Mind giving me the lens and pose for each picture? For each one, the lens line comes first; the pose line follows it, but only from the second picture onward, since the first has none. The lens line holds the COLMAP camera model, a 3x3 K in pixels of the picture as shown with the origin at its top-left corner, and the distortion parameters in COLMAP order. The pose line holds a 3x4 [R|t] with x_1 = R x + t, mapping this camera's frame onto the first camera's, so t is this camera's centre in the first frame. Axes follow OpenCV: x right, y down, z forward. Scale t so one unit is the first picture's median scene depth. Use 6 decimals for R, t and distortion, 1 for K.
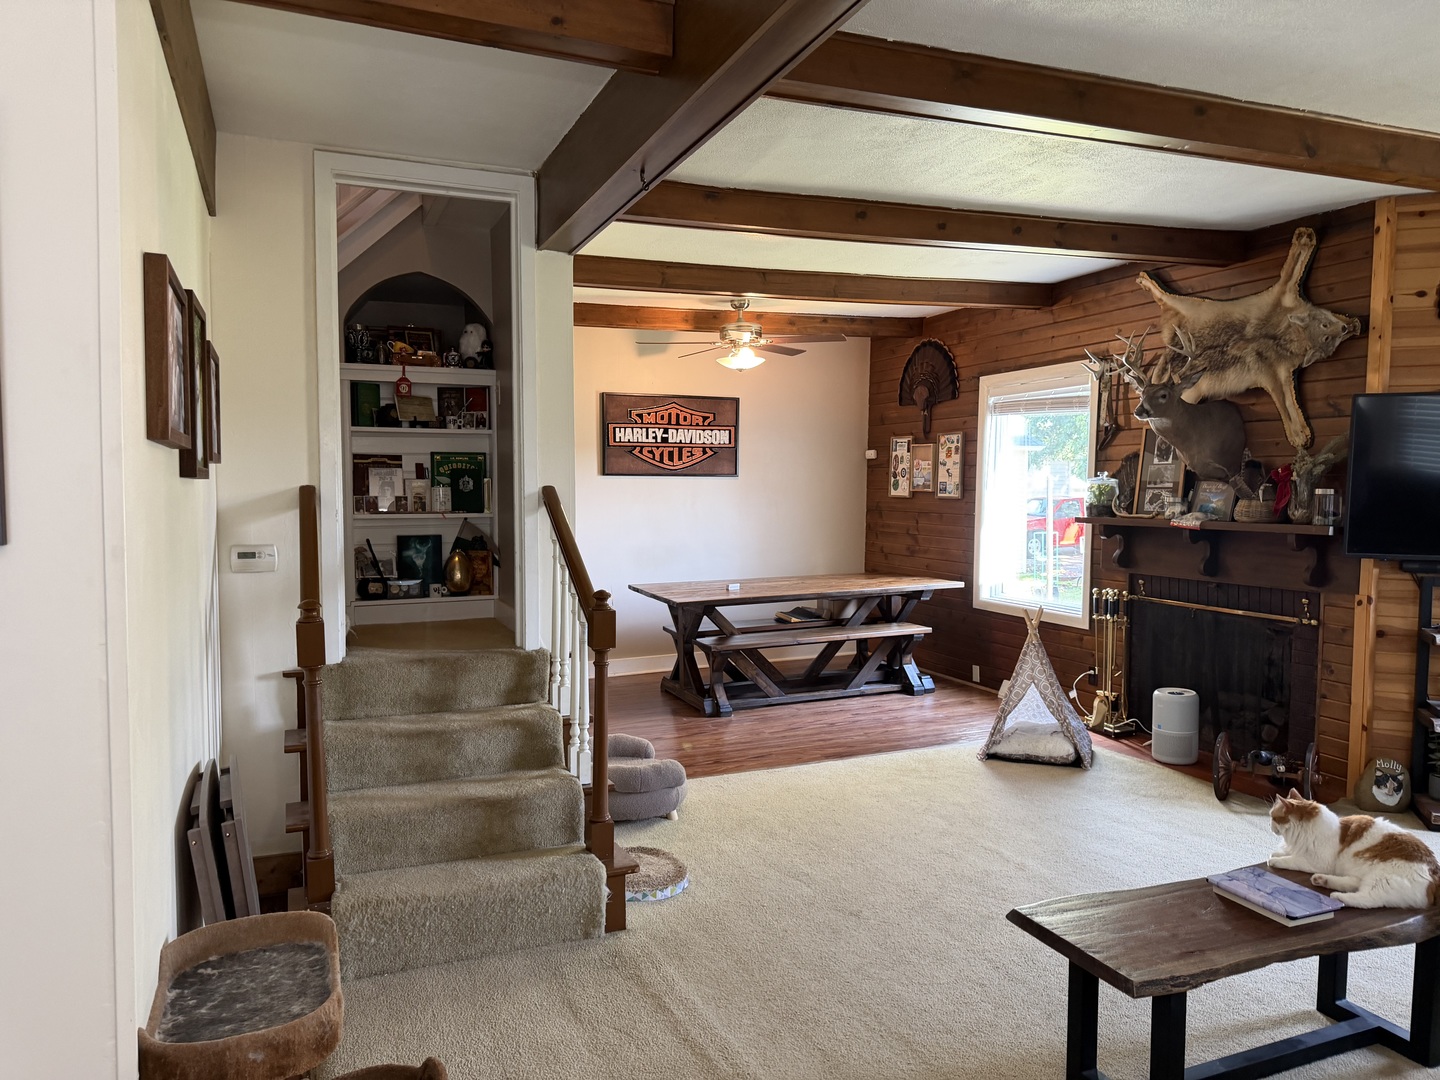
lens RADIAL K [[1014.9, 0, 718.6], [0, 1014.9, 545.7], [0, 0, 1]] dist [0.038773, -0.055360]
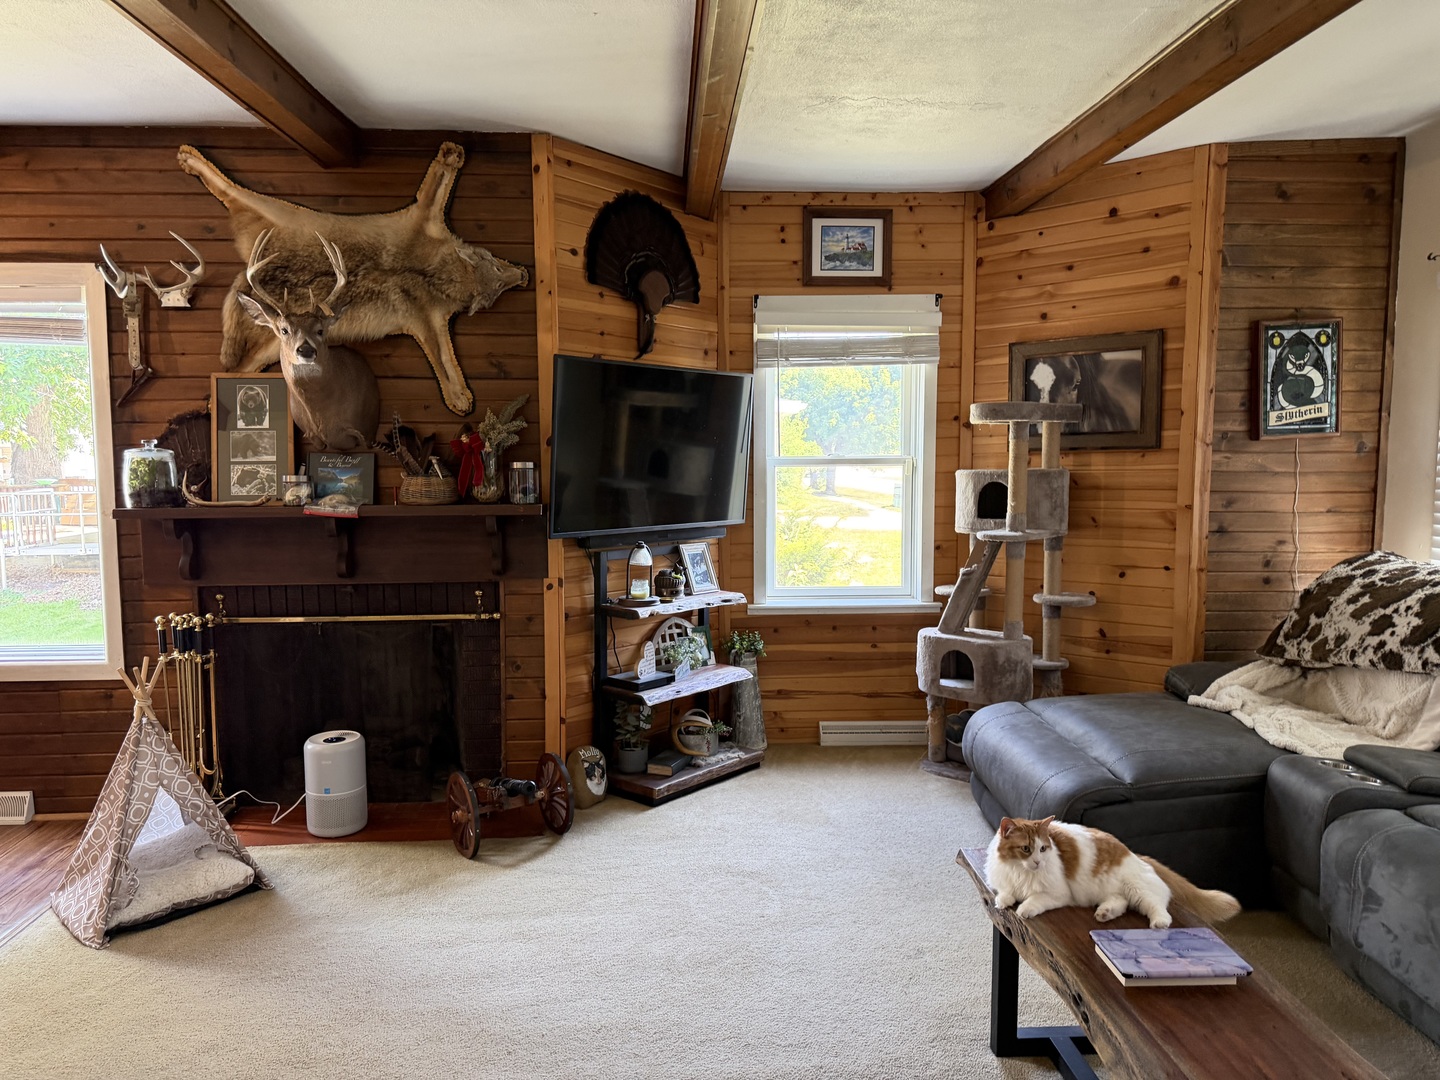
lens RADIAL K [[1014.9, 0, 734.4], [0, 1014.9, 550.2], [0, 0, 1]] dist [0.038773, -0.055360]
pose [[0.323502, -0.096671, 0.941277, -0.143007], [0.063624, 0.994739, 0.080295, -0.033211], [-0.944086, 0.033912, 0.327950, 0.473829]]
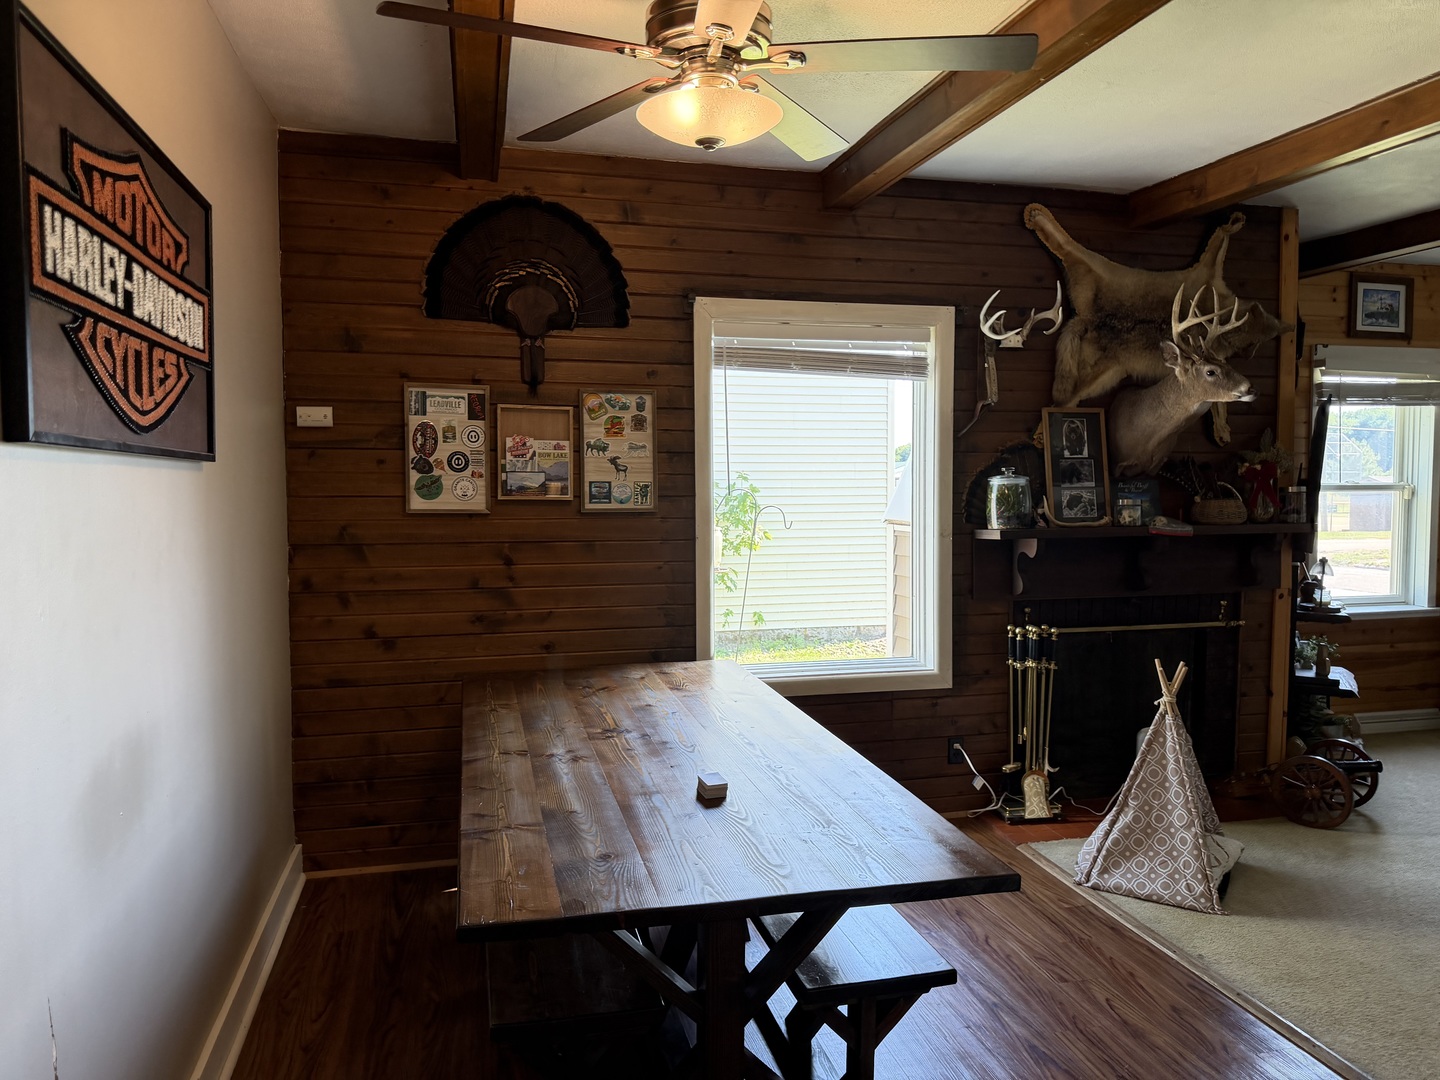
lens RADIAL K [[1014.9, 0, 709.1], [0, 1014.9, 547.7], [0, 0, 1]] dist [0.038773, -0.055360]
pose [[0.147289, -0.068635, 0.986709, -0.415129], [0.062894, 0.996221, 0.059908, -0.079706], [-0.987092, 0.053234, 0.151049, 1.223771]]
